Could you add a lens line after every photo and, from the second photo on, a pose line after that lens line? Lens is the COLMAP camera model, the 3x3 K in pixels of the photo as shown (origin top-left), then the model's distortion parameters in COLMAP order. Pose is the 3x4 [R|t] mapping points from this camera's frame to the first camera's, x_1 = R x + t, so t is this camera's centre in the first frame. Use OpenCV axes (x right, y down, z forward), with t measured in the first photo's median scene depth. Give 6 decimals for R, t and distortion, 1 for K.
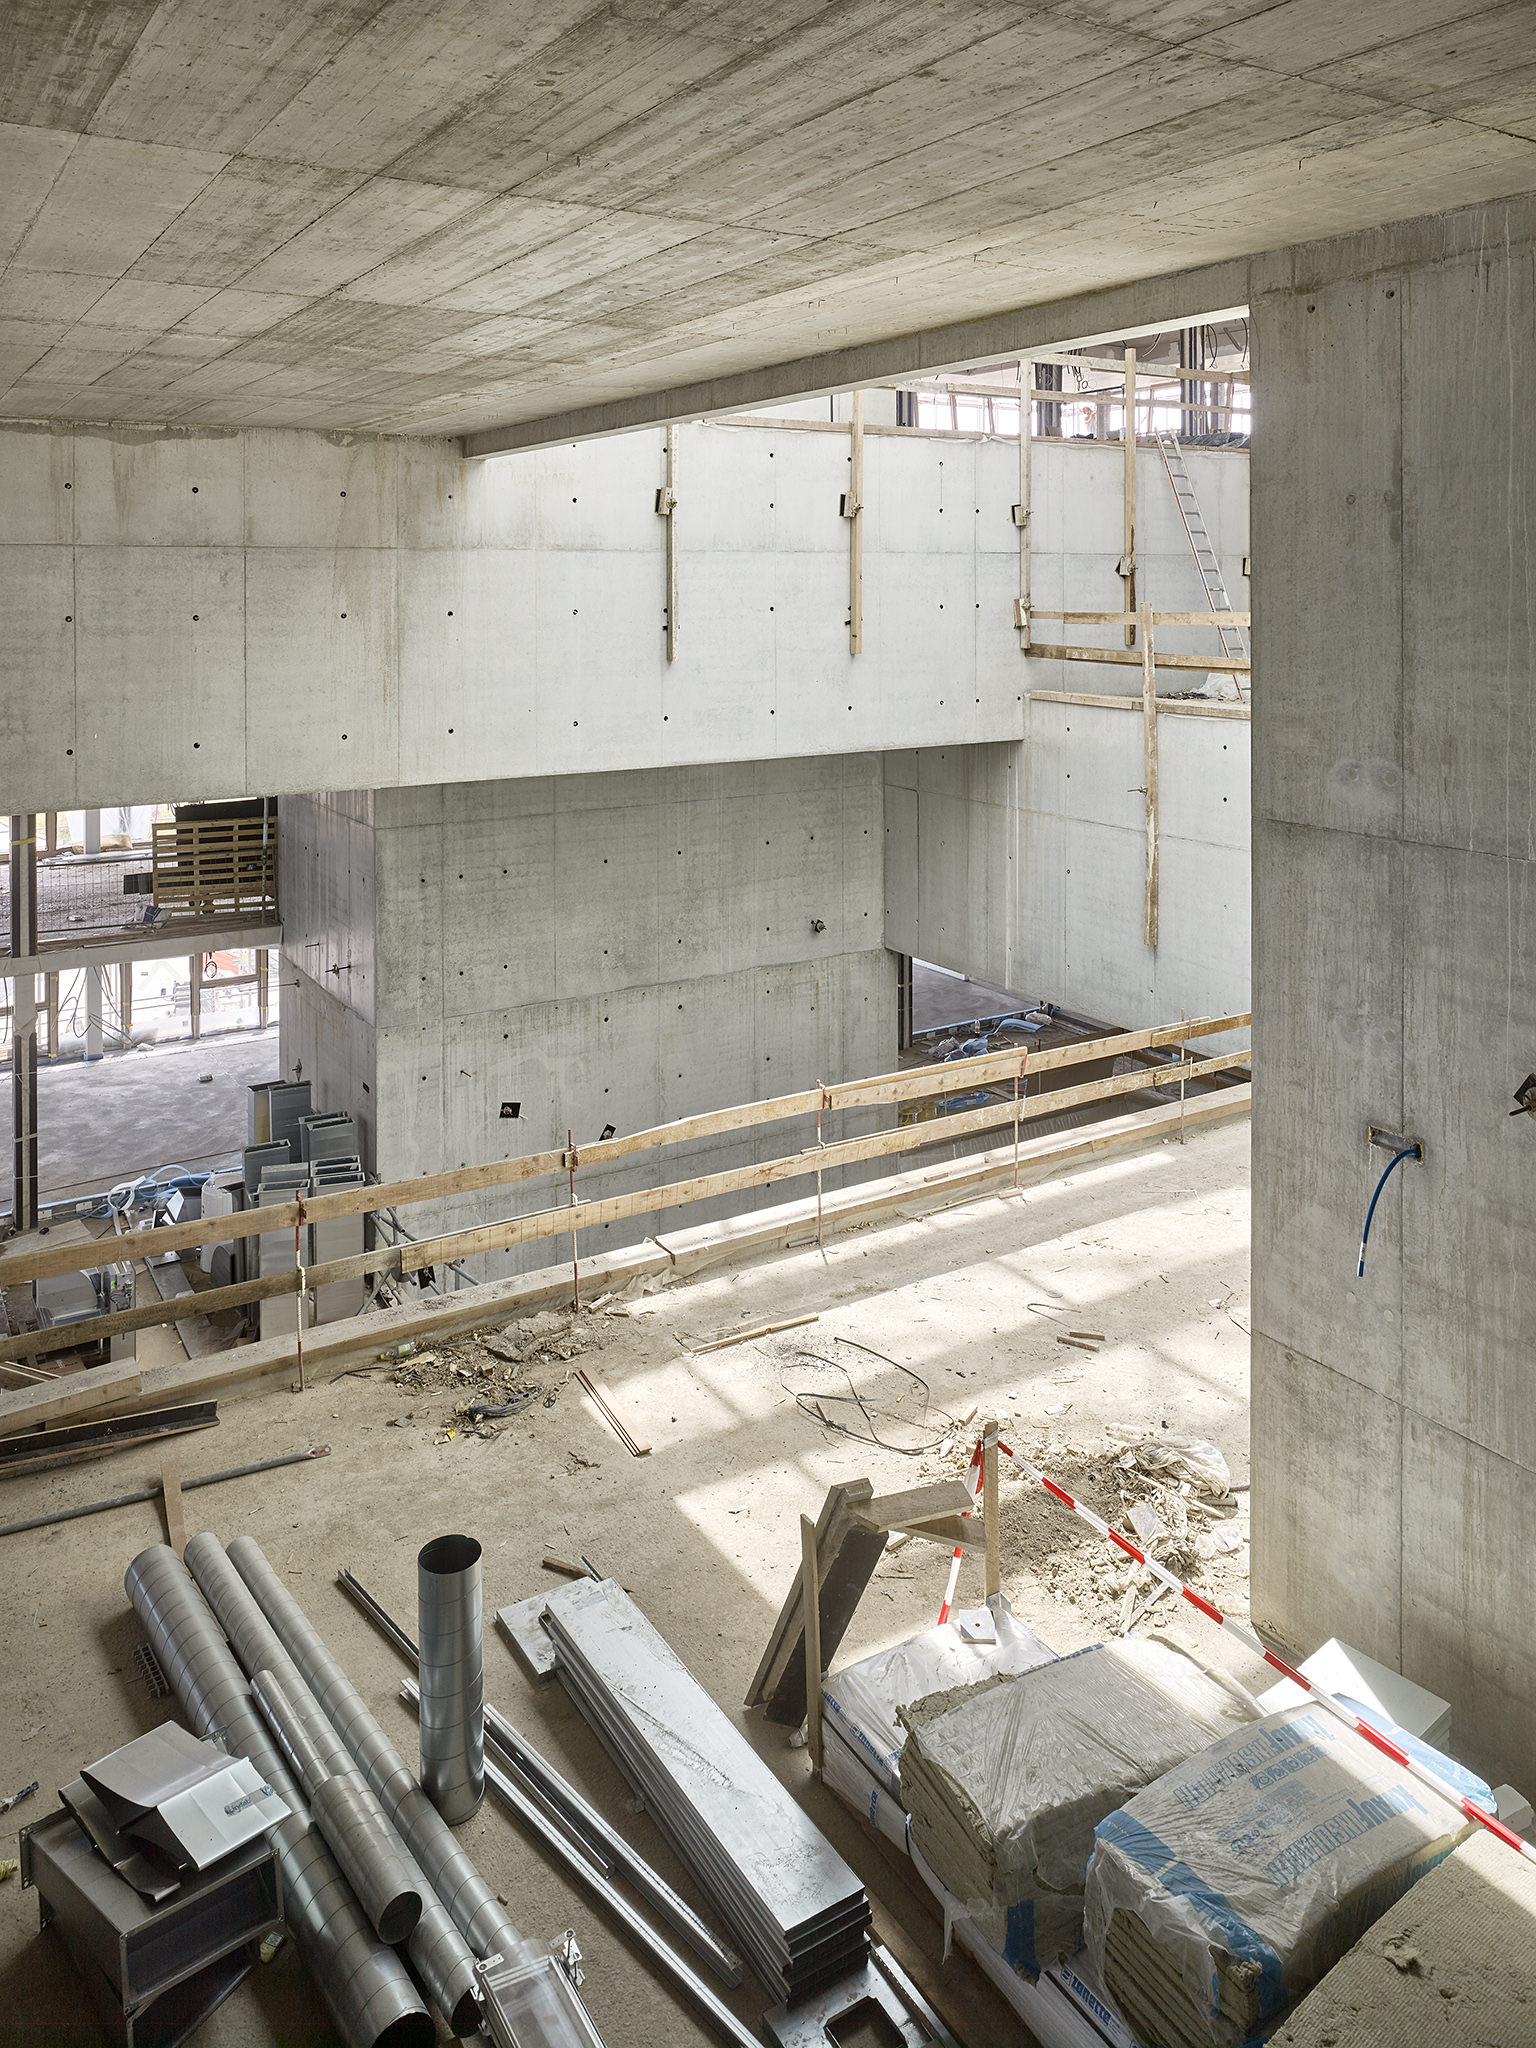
lens RADIAL K [[1503.8, 0, 739.1], [0, 1503.8, 604.5], [0, 0, 1]] dist [-0.018841, 0.005875]
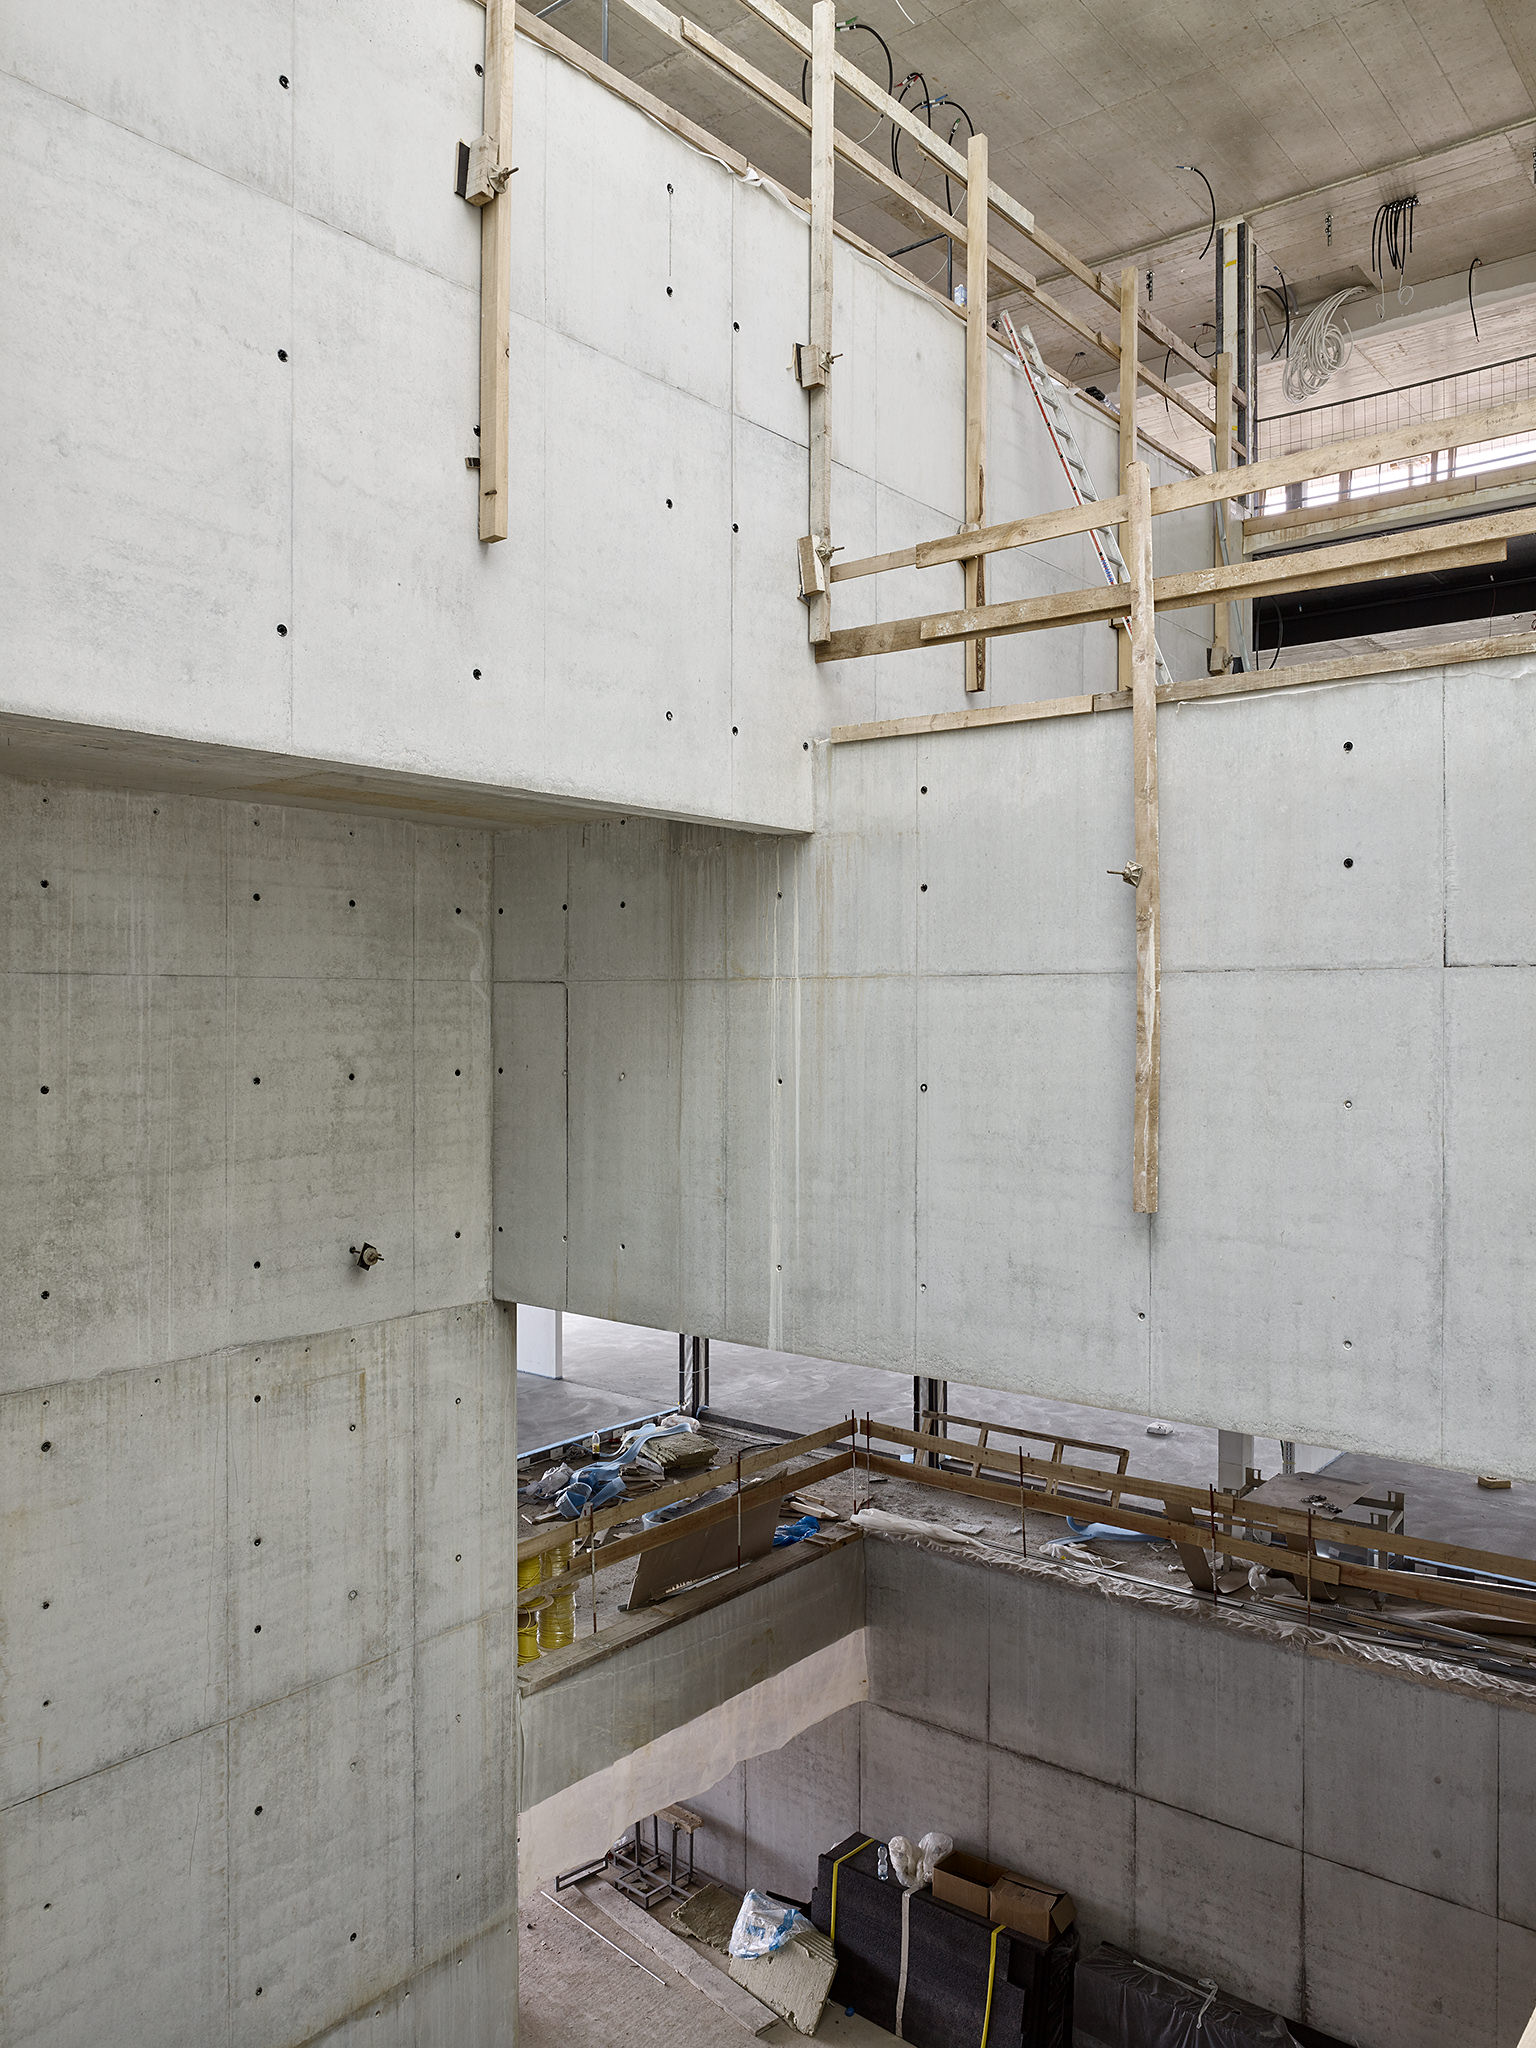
lens RADIAL K [[1513.5, 0, 758.9], [0, 1513.5, 1033.6], [0, 0, 1]] dist [-0.023096, 0.012460]
pose [[0.939130, 0.001991, 0.343557, 0.005249], [-0.003268, 0.999990, 0.003138, 0.175974], [-0.343547, -0.004069, 0.939127, 0.625632]]
